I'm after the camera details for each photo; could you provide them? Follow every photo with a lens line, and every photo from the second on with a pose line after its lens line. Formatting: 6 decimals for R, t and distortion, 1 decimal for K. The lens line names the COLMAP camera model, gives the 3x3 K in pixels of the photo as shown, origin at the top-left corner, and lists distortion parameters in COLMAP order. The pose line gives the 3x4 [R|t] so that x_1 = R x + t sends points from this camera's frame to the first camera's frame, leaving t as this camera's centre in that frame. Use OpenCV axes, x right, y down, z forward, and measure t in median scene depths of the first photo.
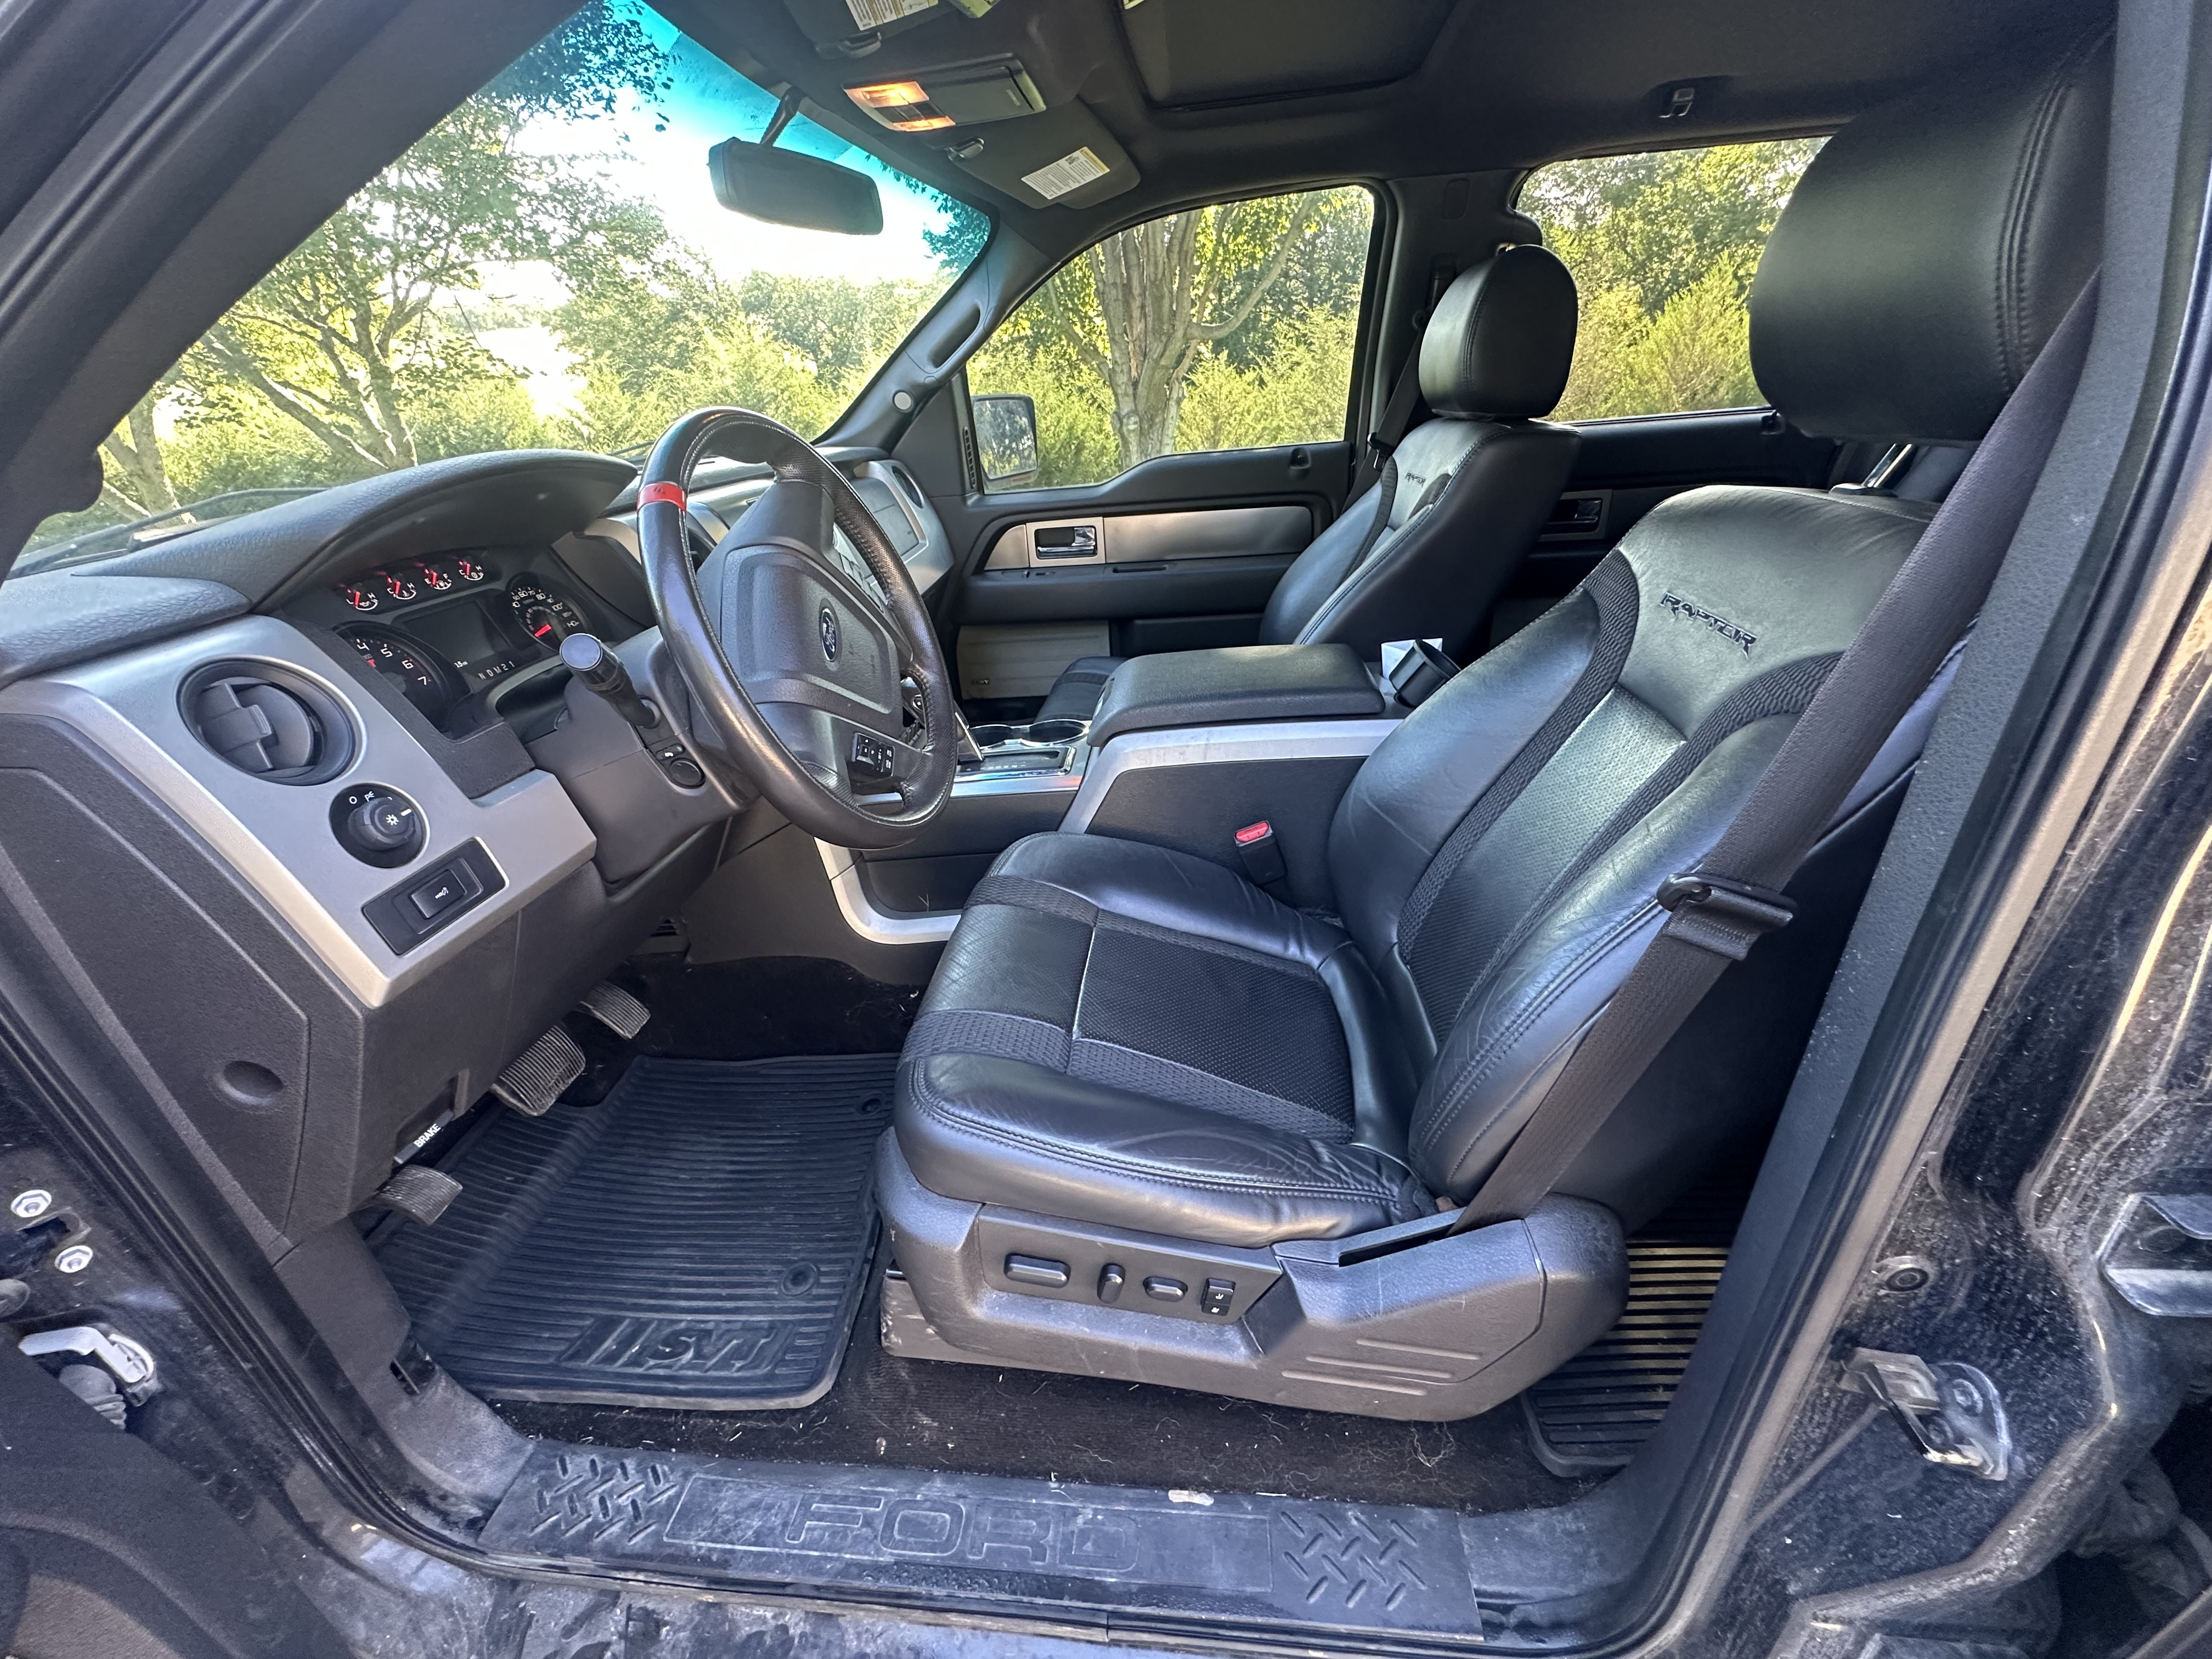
lens RADIAL K [[876.5, 0, 1121.5], [0, 876.5, 822.7], [0, 0, 1]] dist [0.000052, 0.000012]
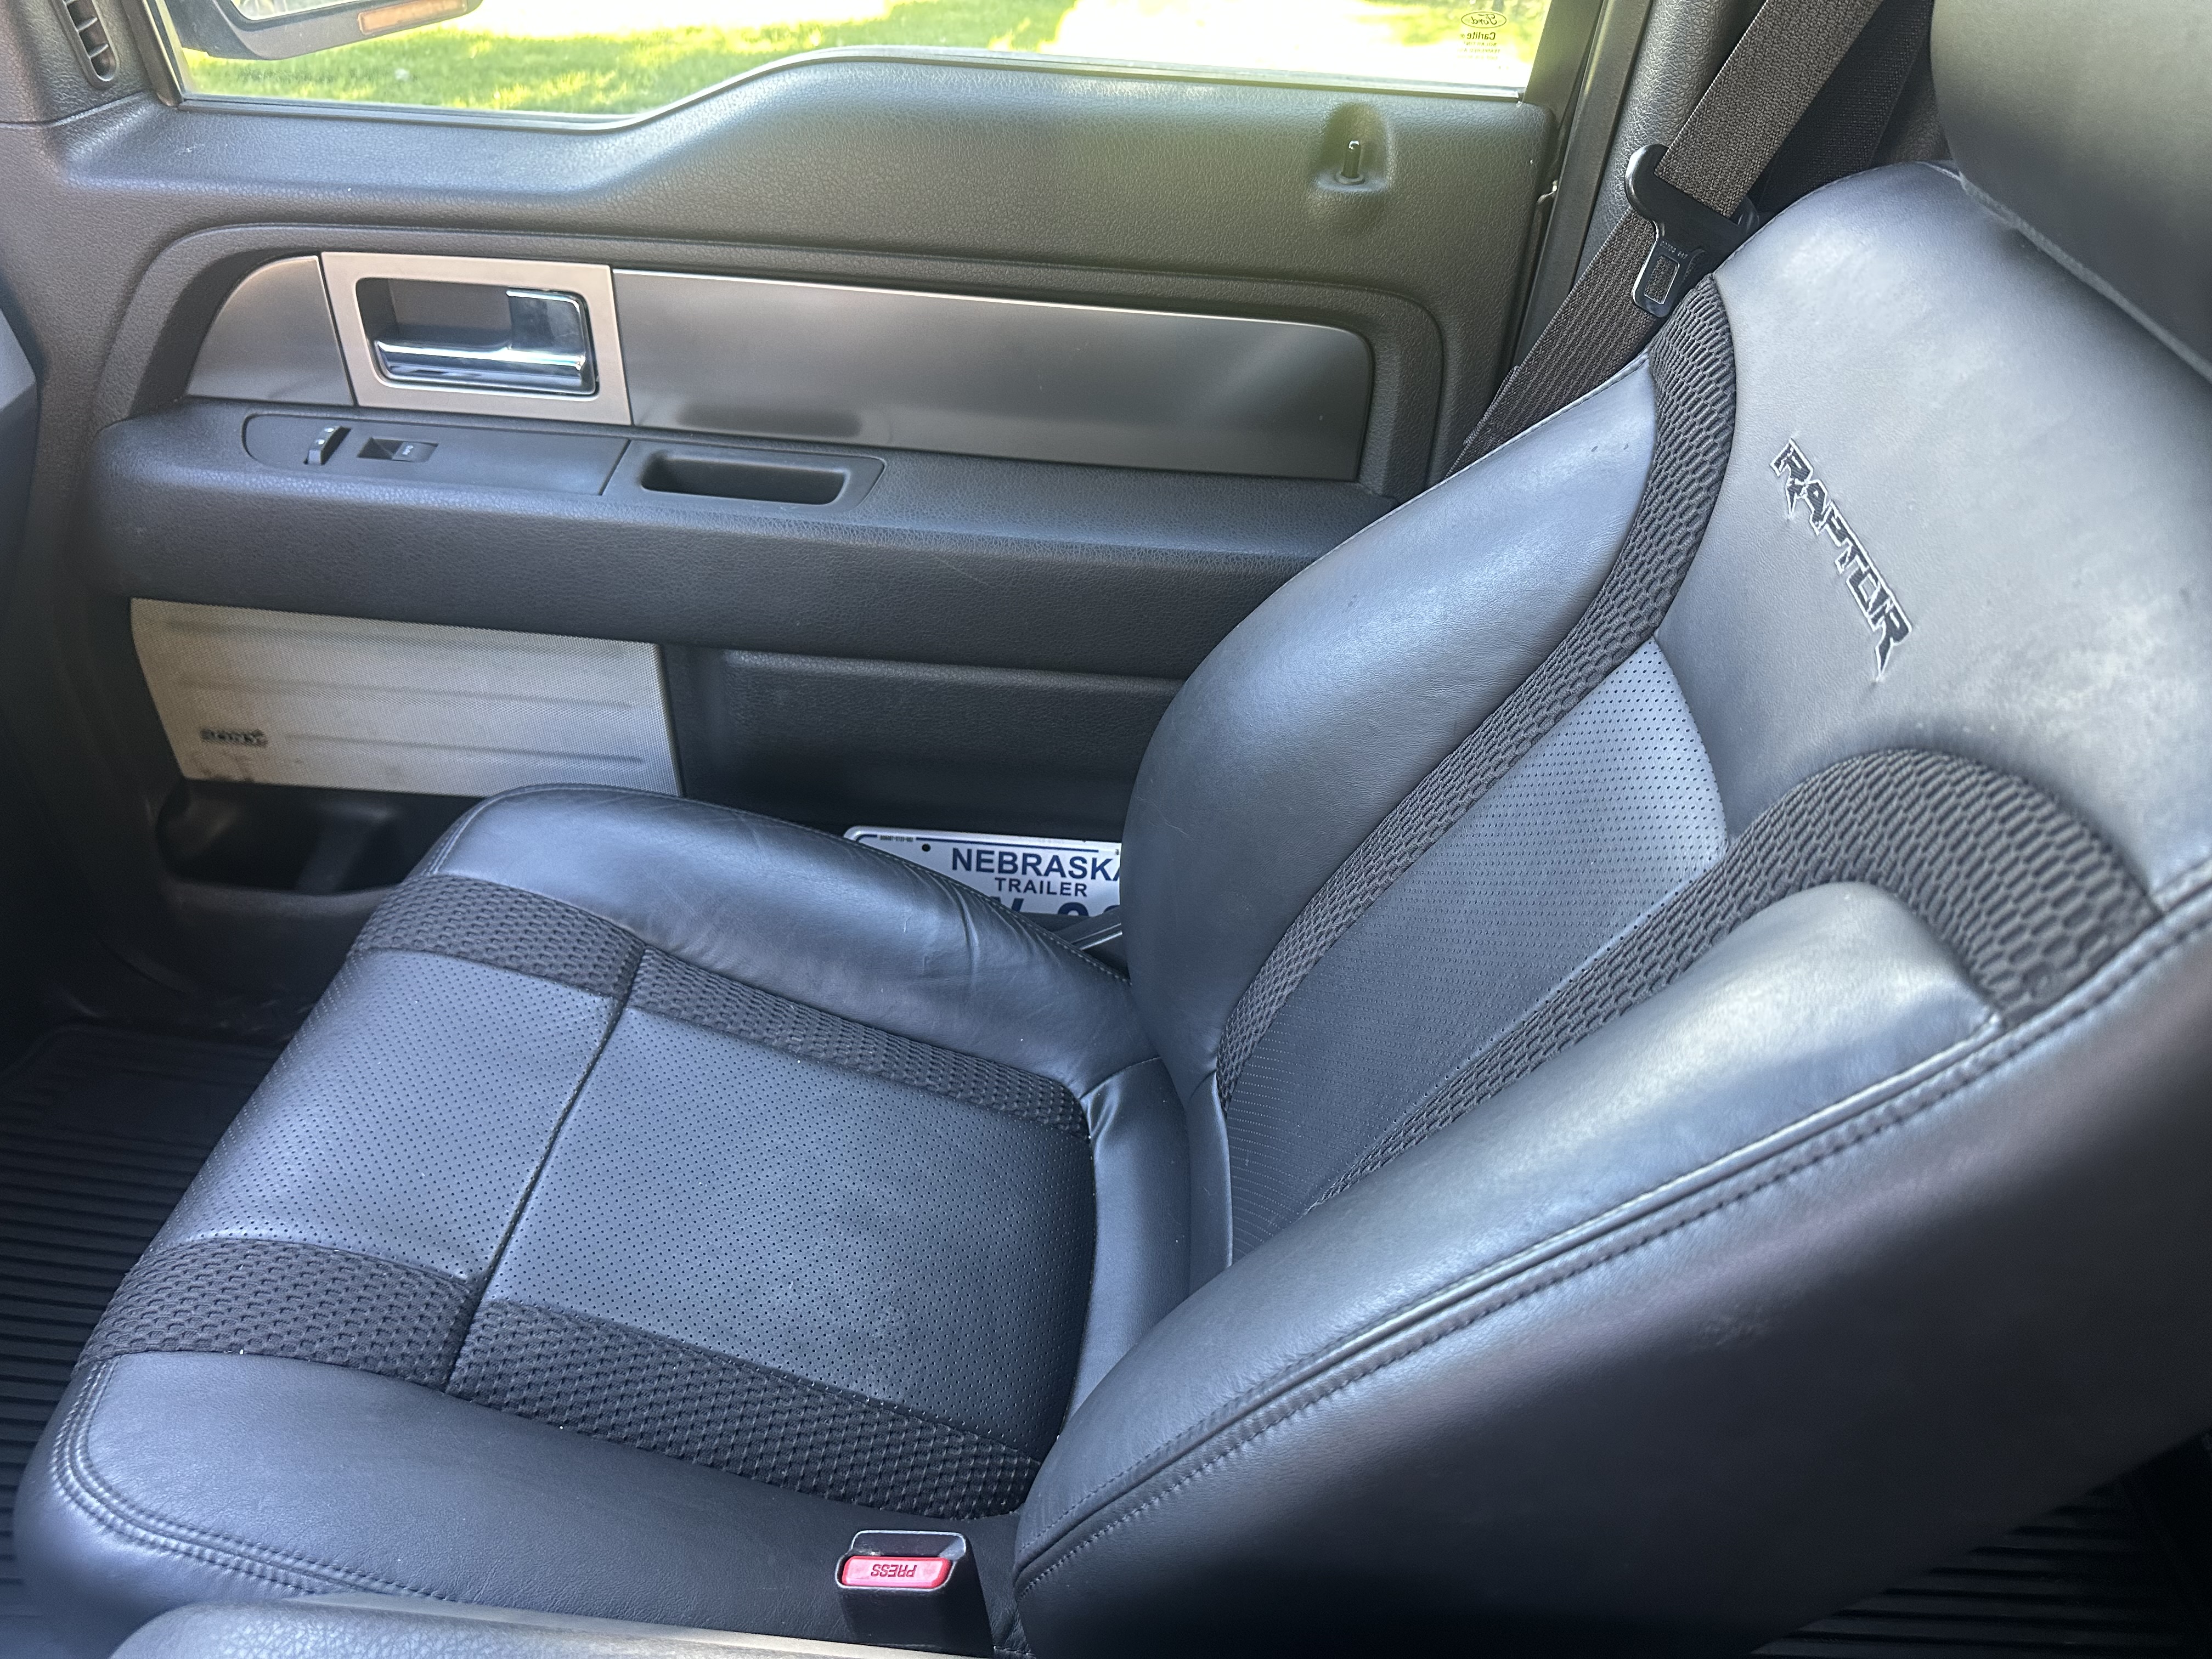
lens RADIAL K [[1543.7, 0, 1115.8], [0, 1543.7, 835.2], [0, 0, 1]] dist [0.029668, -0.049590]
pose [[0.991329, 0.085540, 0.099751, 0.220906], [-0.105697, 0.970090, 0.218525, -0.667459], [-0.078074, -0.227173, 0.970720, 1.084226]]
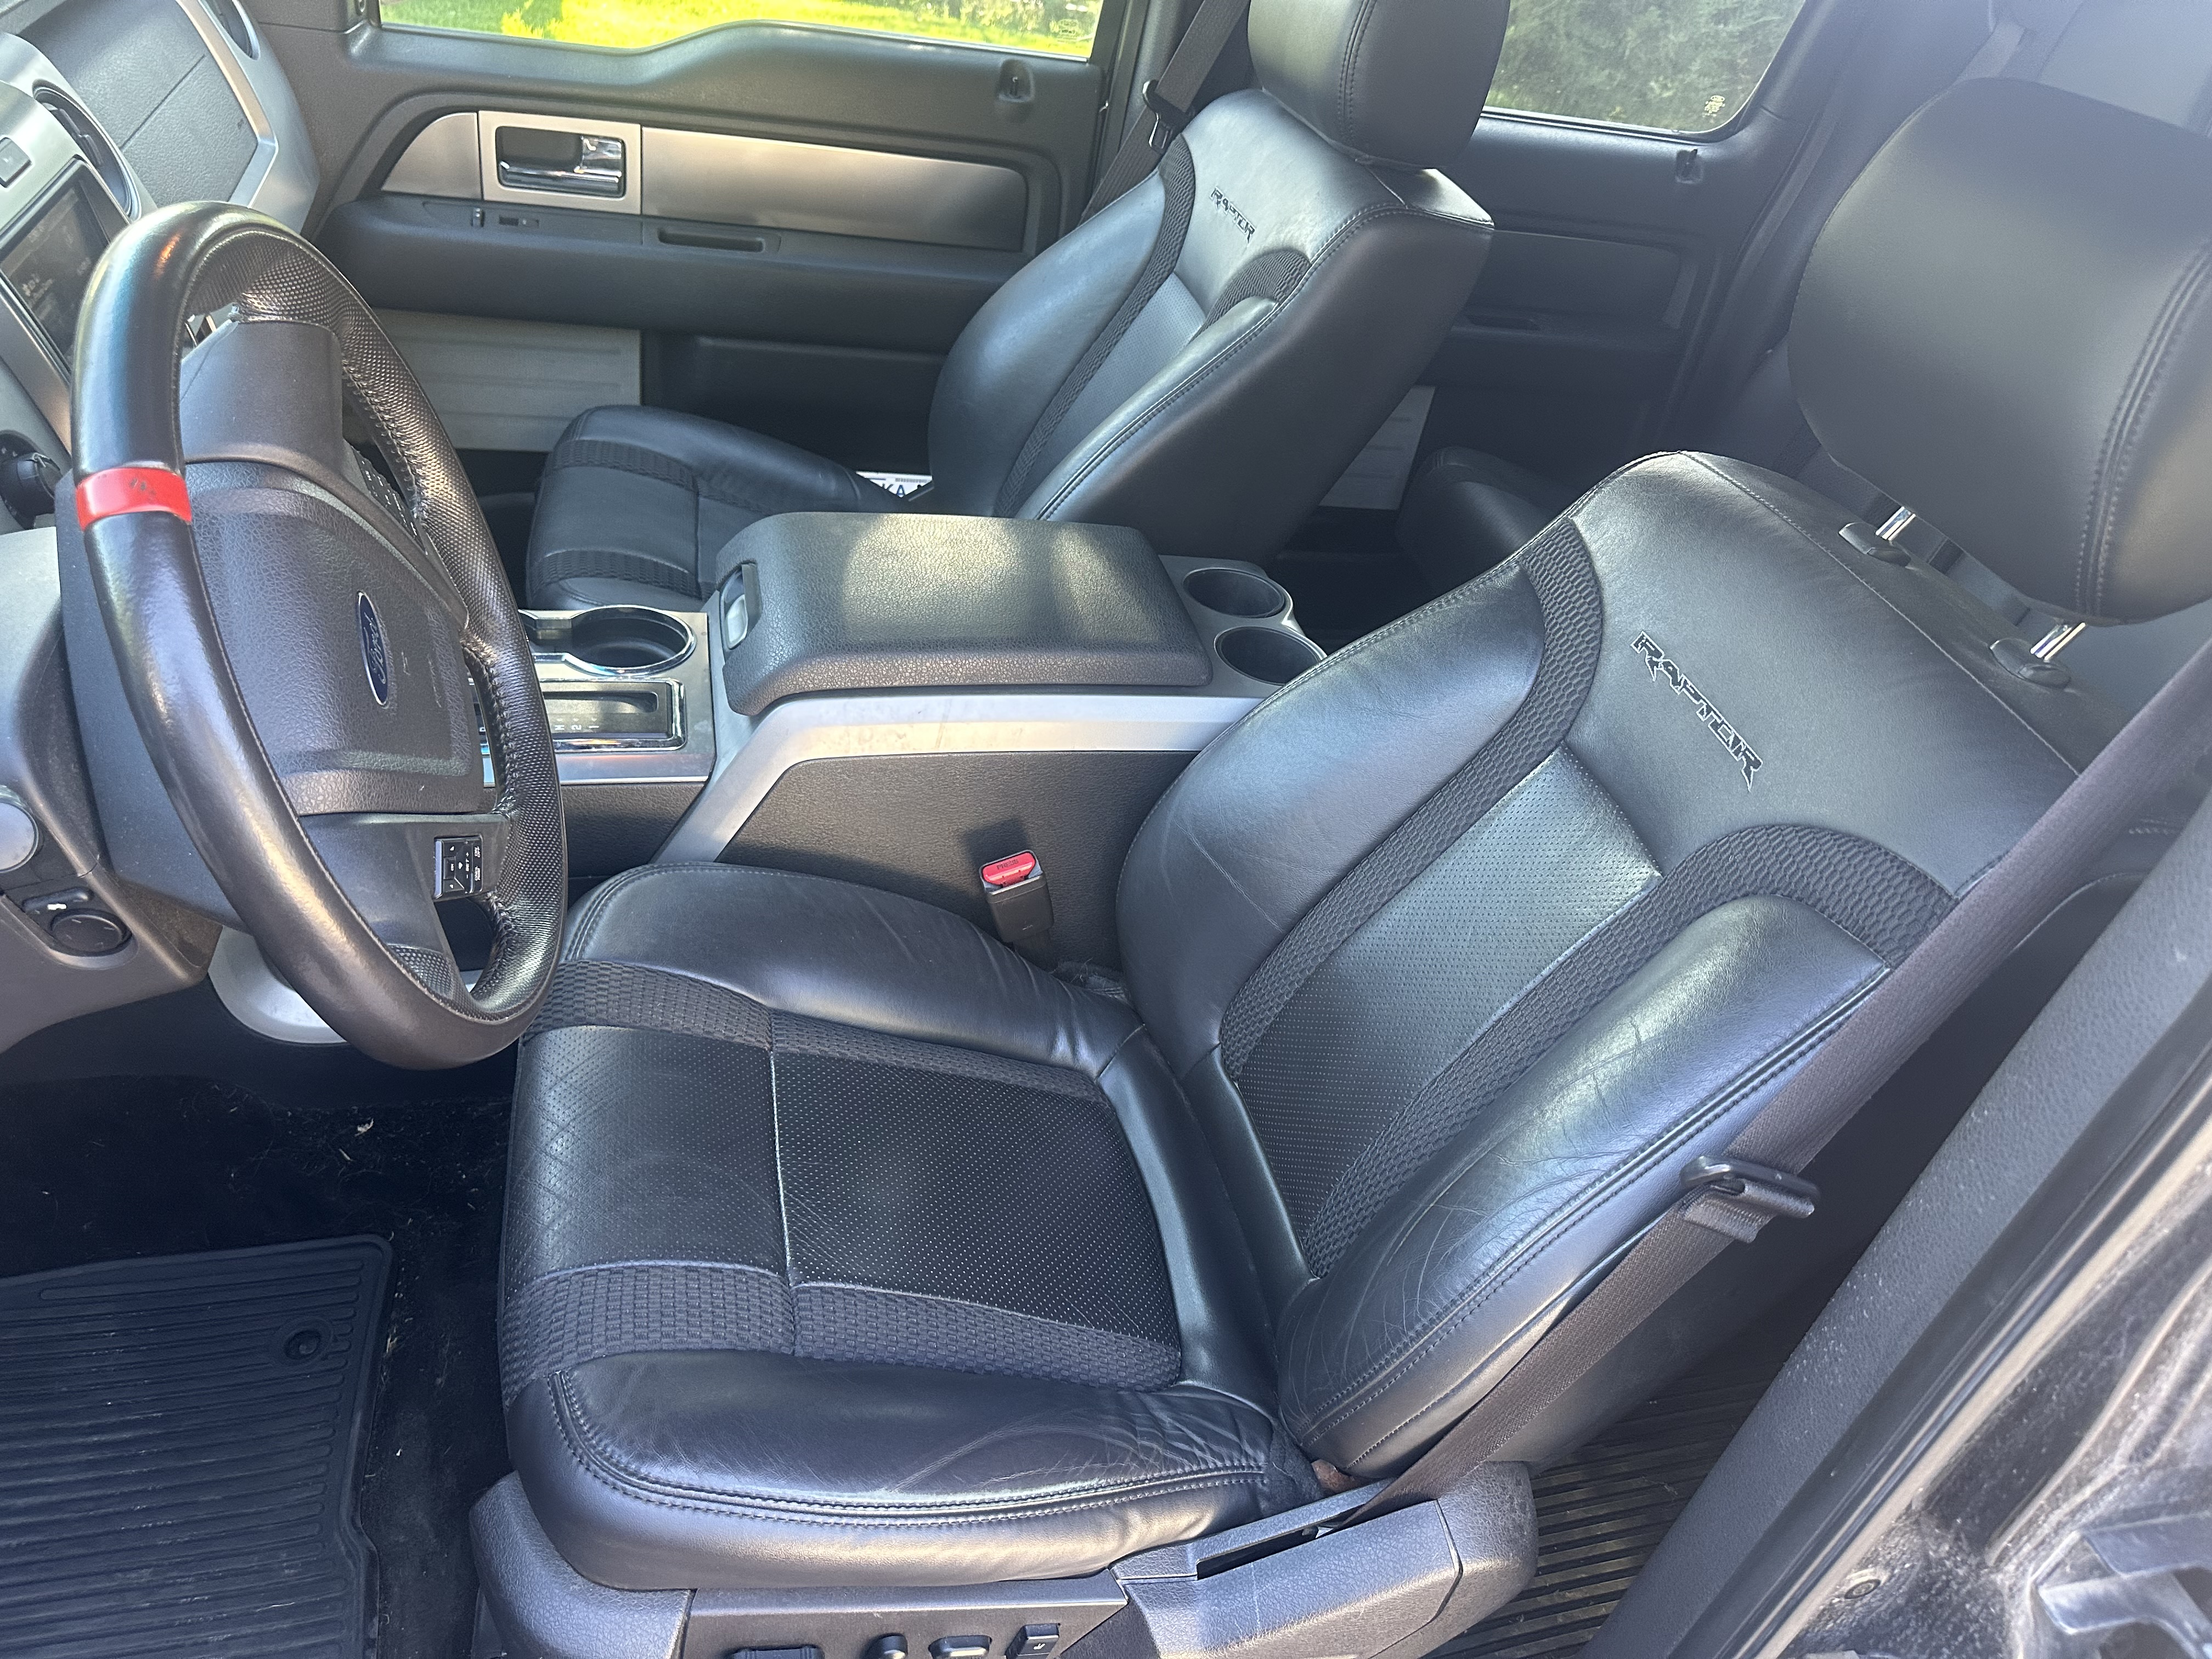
lens RADIAL K [[1565.6, 0, 1121.0], [0, 1565.6, 800.4], [0, 0, 1]] dist [0.014991, -0.021883]
pose [[0.920047, -0.001907, 0.391803, -0.276494], [-0.070333, 0.982941, 0.169942, -0.301222], [-0.385444, -0.183911, 0.904218, -0.036570]]
